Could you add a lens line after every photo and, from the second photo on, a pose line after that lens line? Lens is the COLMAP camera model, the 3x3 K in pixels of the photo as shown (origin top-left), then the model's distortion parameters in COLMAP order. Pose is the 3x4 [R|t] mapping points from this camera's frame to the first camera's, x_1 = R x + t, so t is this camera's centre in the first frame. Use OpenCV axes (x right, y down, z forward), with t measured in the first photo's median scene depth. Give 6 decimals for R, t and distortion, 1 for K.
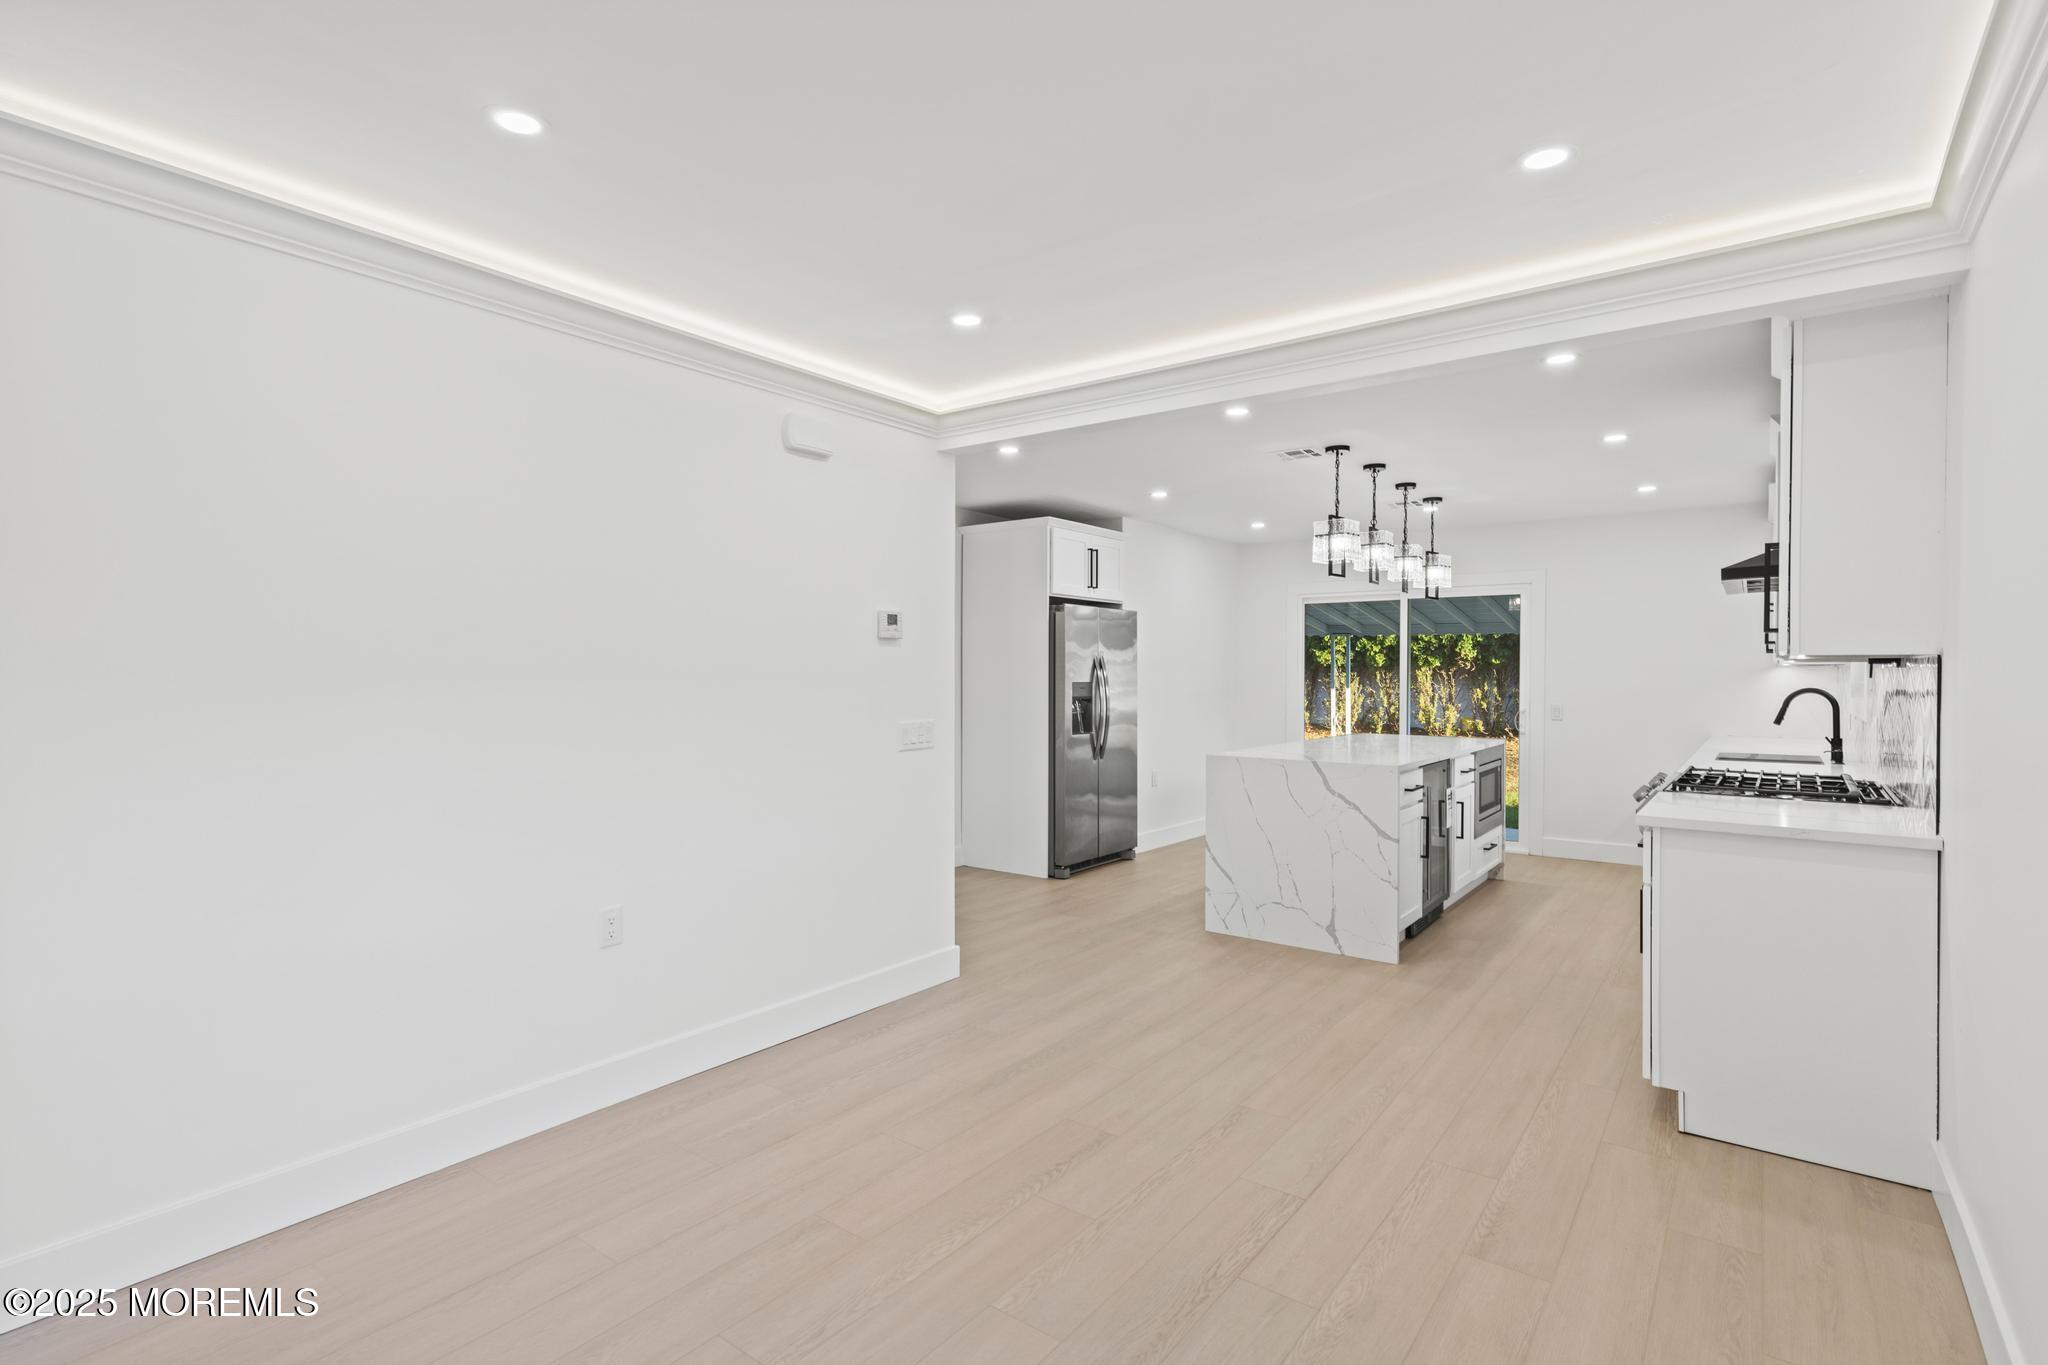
lens RADIAL K [[996.4, 0, 1018.8], [0, 996.4, 689.0], [0, 0, 1]] dist [-0.001412, 0.001113]
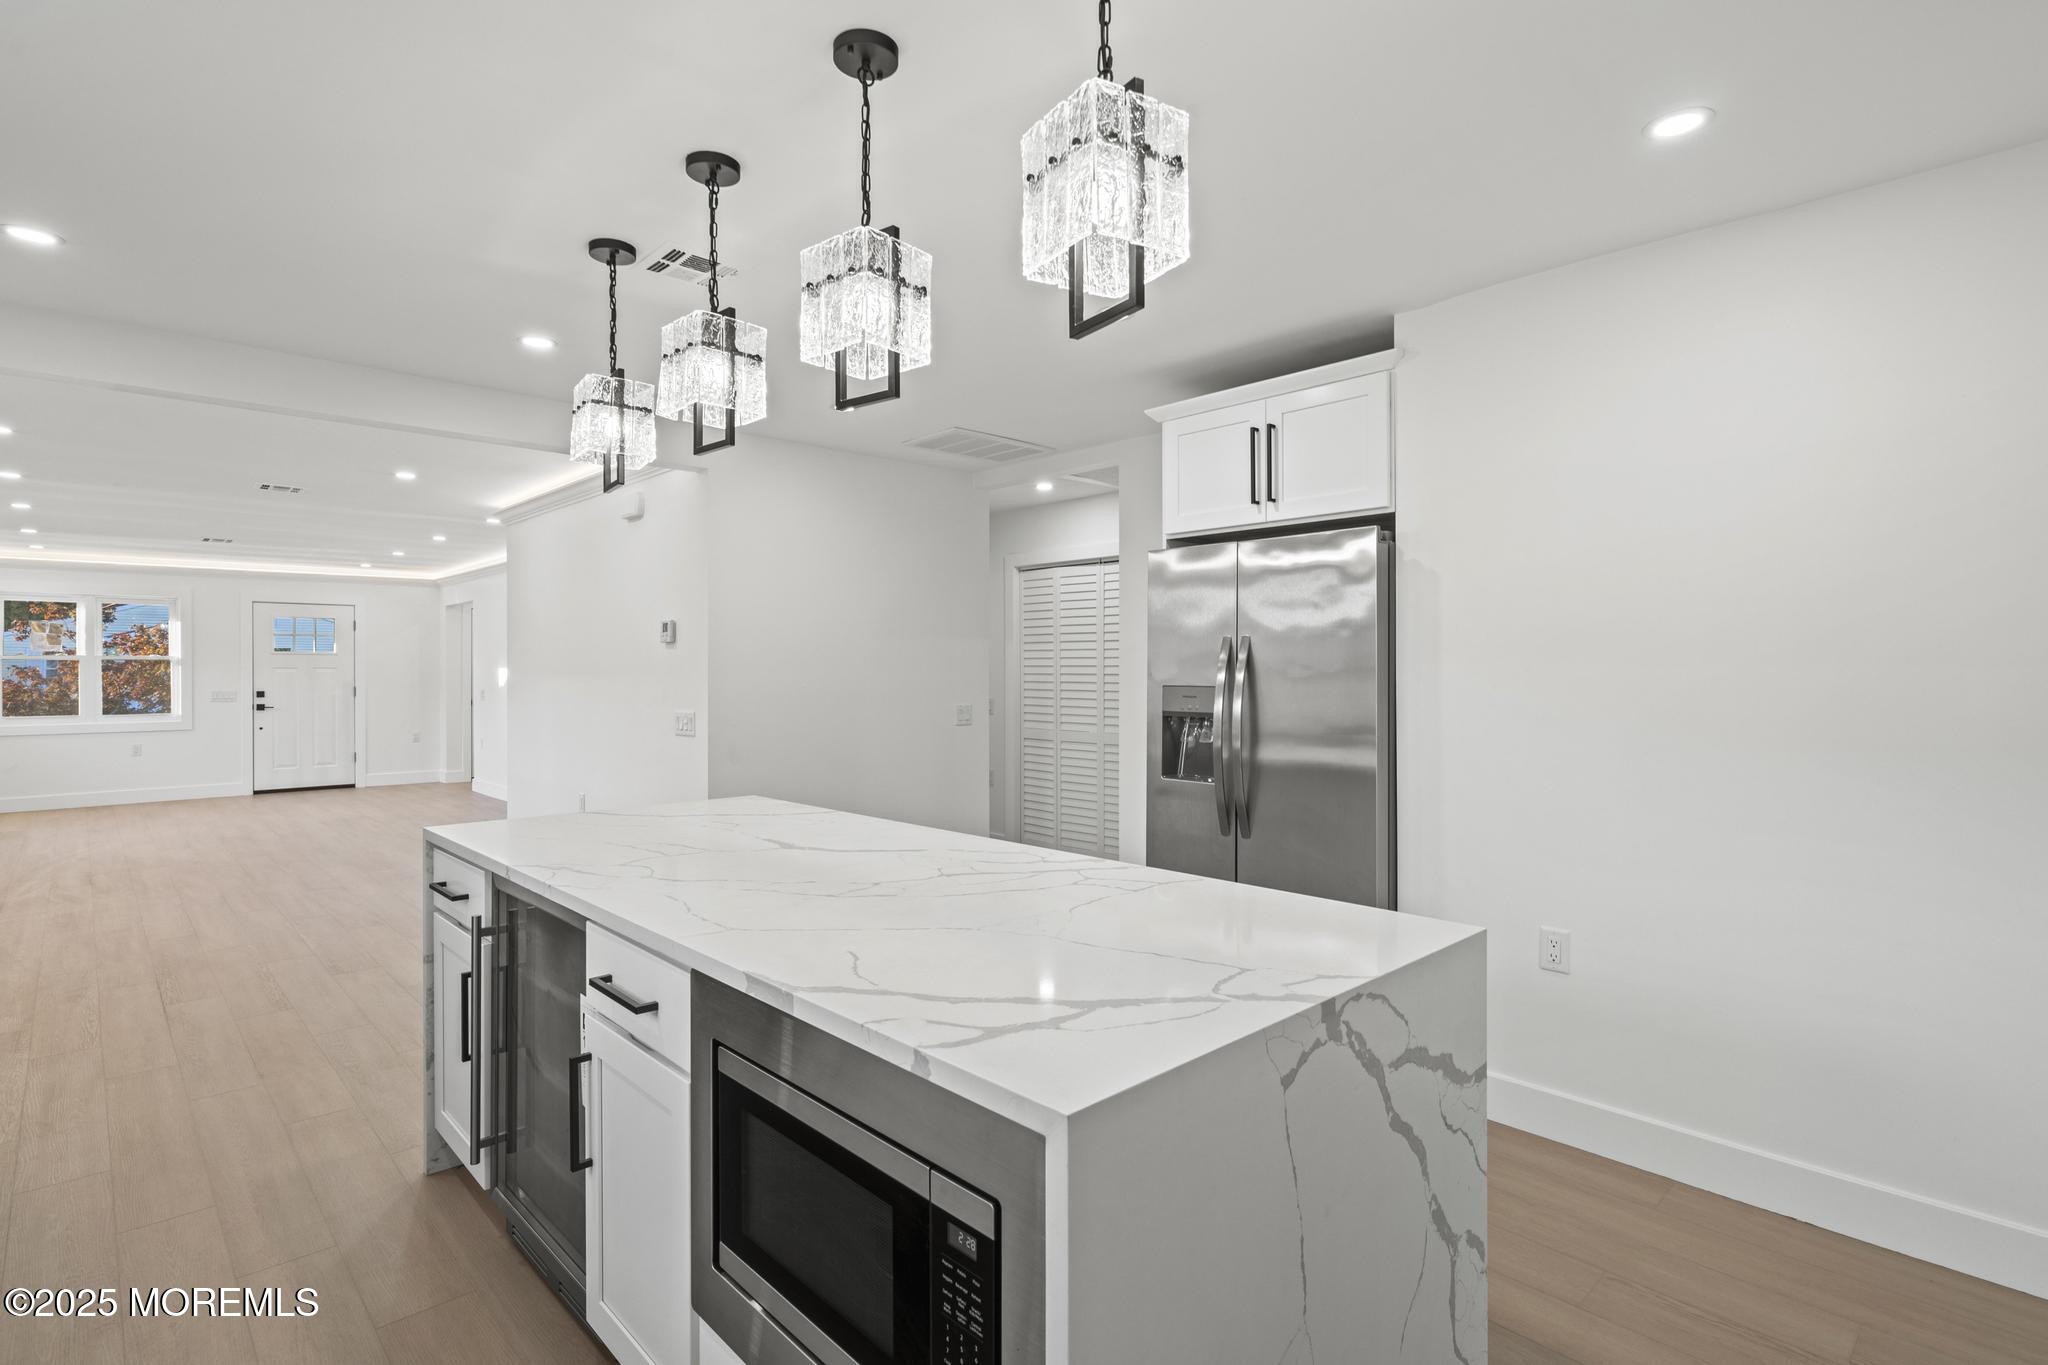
lens RADIAL K [[996.4, 0, 1038.9], [0, 996.4, 672.0], [0, 0, 1]] dist [-0.001412, 0.001113]
pose [[-0.162293, 0.005064, -0.986730, 0.624037], [-0.010210, 0.999925, 0.006811, -0.016987], [0.986690, 0.011180, -0.162229, 1.008054]]
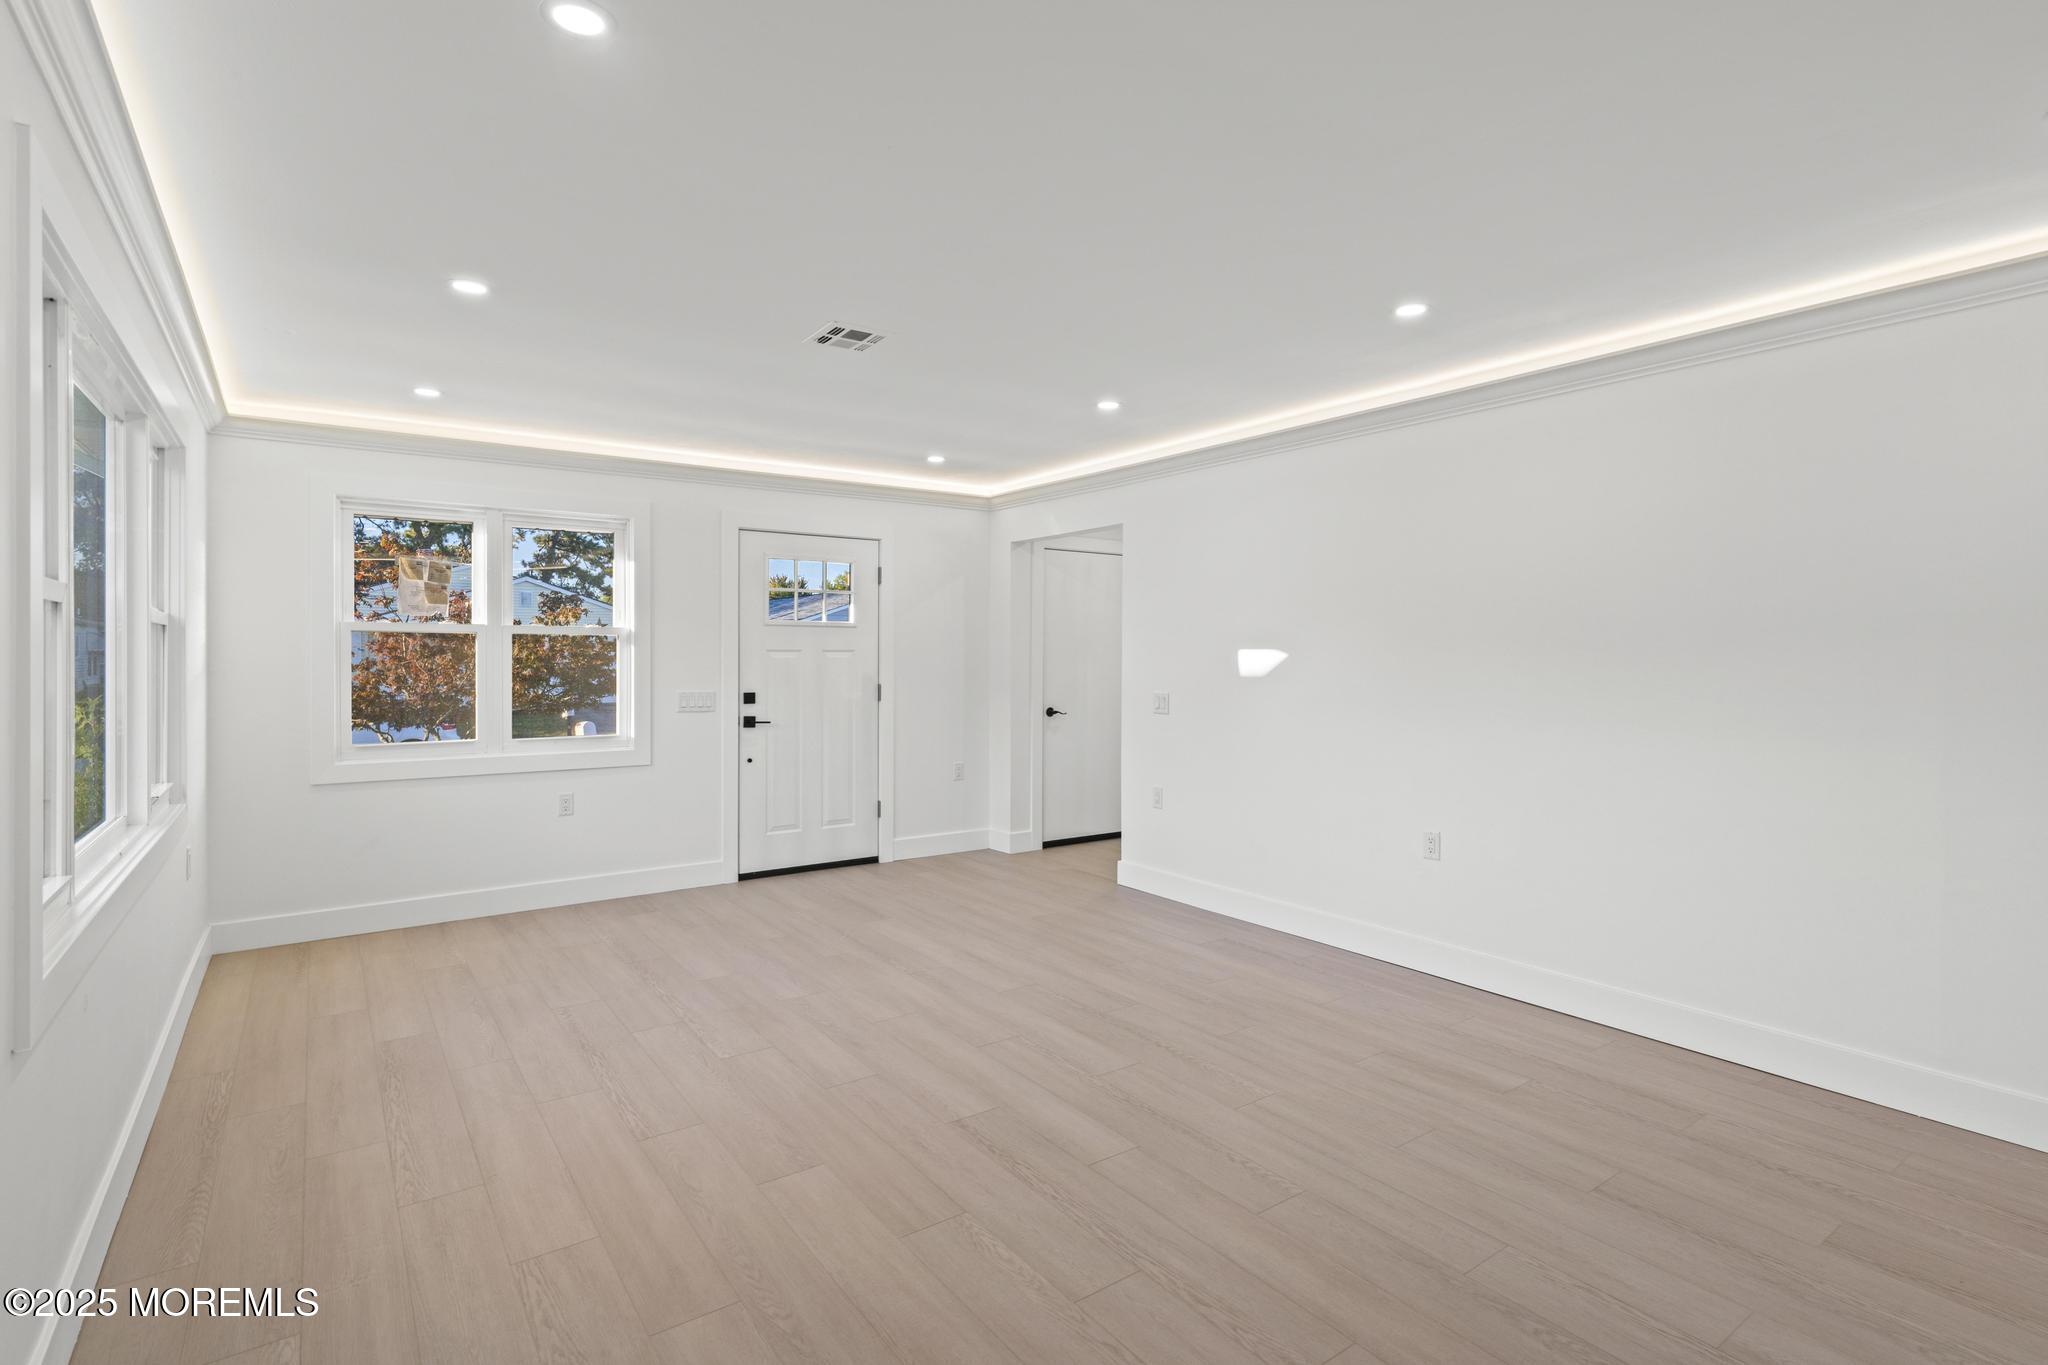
lens RADIAL K [[996.4, 0, 1025.1], [0, 996.4, 668.1], [0, 0, 1]] dist [-0.001412, 0.001113]
pose [[-0.307071, 0.012184, -0.951608, 0.580796], [-0.014398, 0.999744, 0.017447, -0.015974], [0.951578, 0.019059, -0.306817, 0.938348]]
